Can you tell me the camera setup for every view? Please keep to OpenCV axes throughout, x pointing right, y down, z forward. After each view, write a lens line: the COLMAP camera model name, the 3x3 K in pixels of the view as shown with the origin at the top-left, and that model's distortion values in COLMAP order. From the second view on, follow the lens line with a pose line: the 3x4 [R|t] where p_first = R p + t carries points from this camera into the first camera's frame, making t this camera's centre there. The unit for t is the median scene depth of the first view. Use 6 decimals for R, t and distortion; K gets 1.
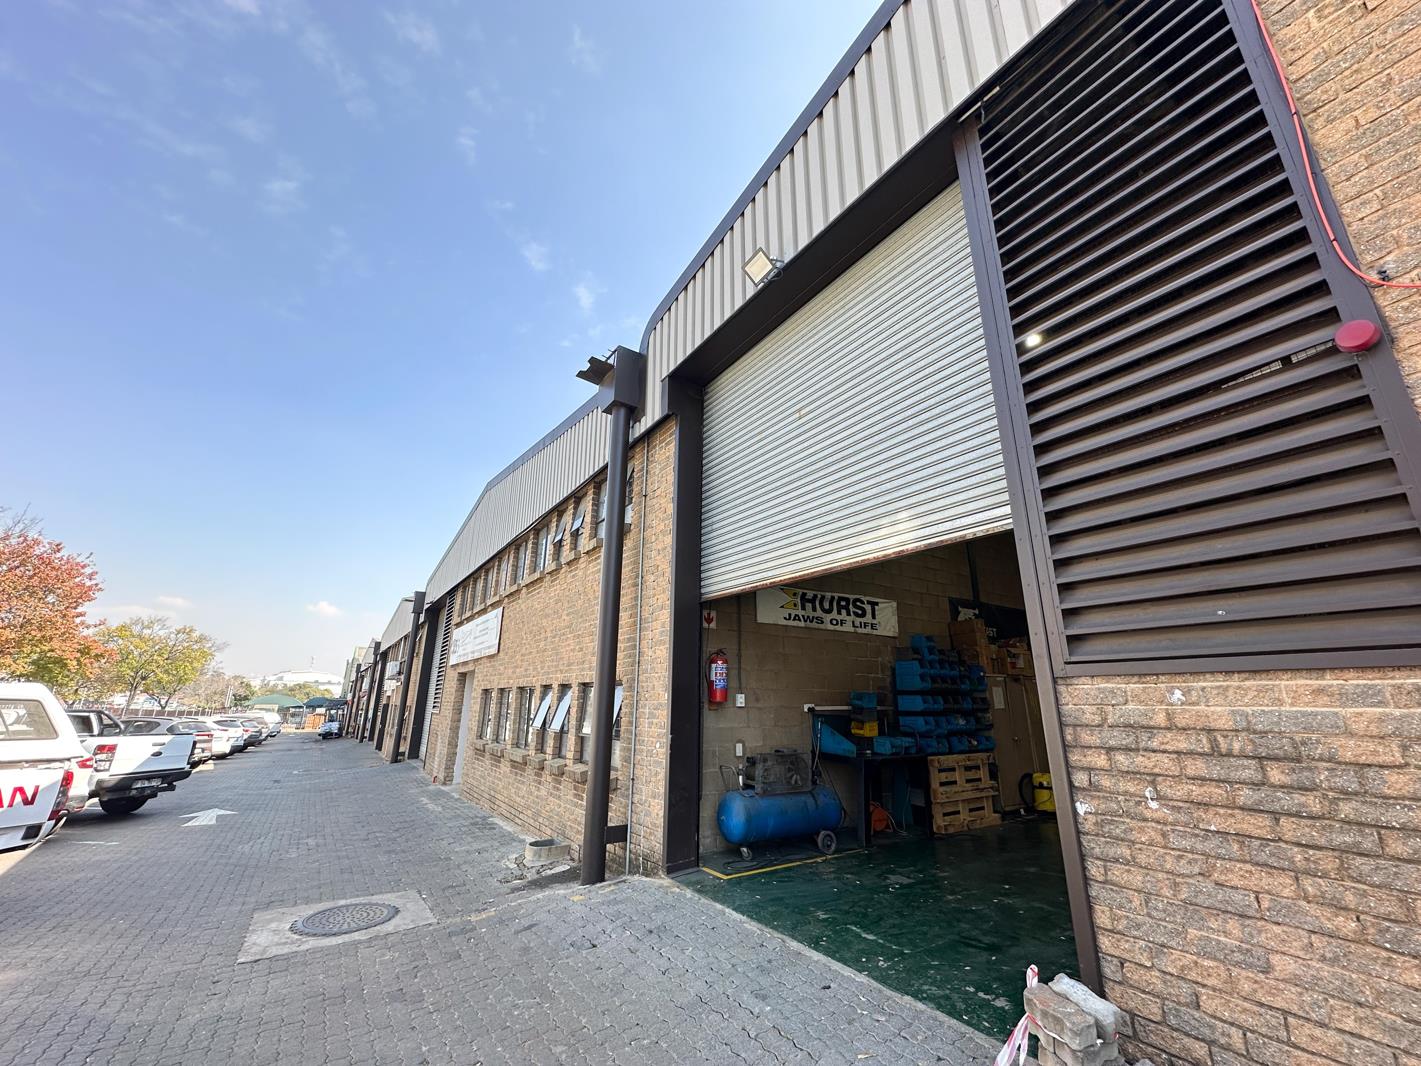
lens RADIAL K [[568.7, 0, 713.8], [0, 568.7, 528.0], [0, 0, 1]] dist [0.002525, 0.000172]
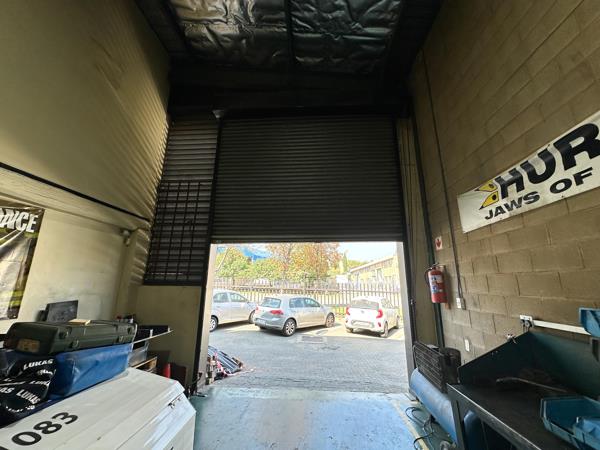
lens RADIAL K [[240.1, 0, 299.9], [0, 240.1, 225.7], [0, 0, 1]] dist [0.002525, 0.000172]
pose [[-0.597492, -0.201618, -0.776114, 0.590911], [0.230837, 0.883657, -0.407265, 0.252783], [0.767930, -0.422493, -0.481438, 0.930274]]
